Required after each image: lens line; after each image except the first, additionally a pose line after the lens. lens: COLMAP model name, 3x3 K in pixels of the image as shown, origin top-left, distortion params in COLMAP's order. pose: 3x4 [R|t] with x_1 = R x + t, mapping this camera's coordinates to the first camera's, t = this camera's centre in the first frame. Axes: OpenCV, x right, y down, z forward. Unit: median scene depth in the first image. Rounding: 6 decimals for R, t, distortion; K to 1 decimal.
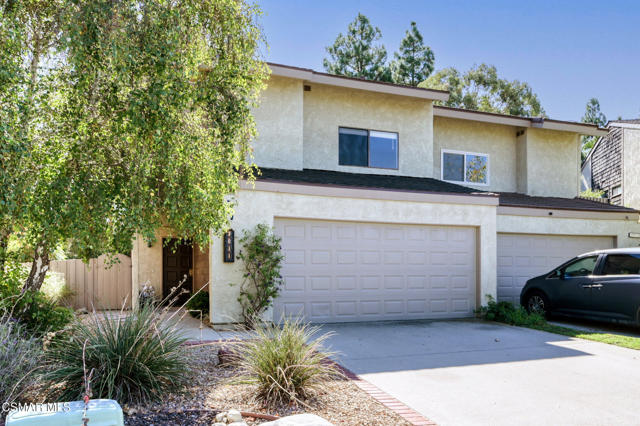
lens RADIAL K [[393.2, 0, 320.0], [0, 393.2, 213.0], [0, 0, 1]] dist [0.001521, 0.000544]
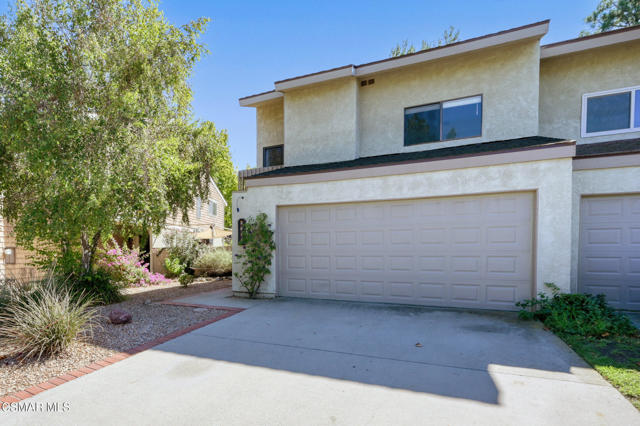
lens RADIAL K [[305.1, 0, 319.9], [0, 305.1, 217.0], [0, 0, 1]] dist [-0.002431, -0.000406]
pose [[0.759157, -0.071668, -0.646950, 0.421211], [0.097840, 0.995192, 0.004565, 0.037869], [0.643512, -0.066763, 0.762518, 0.278319]]
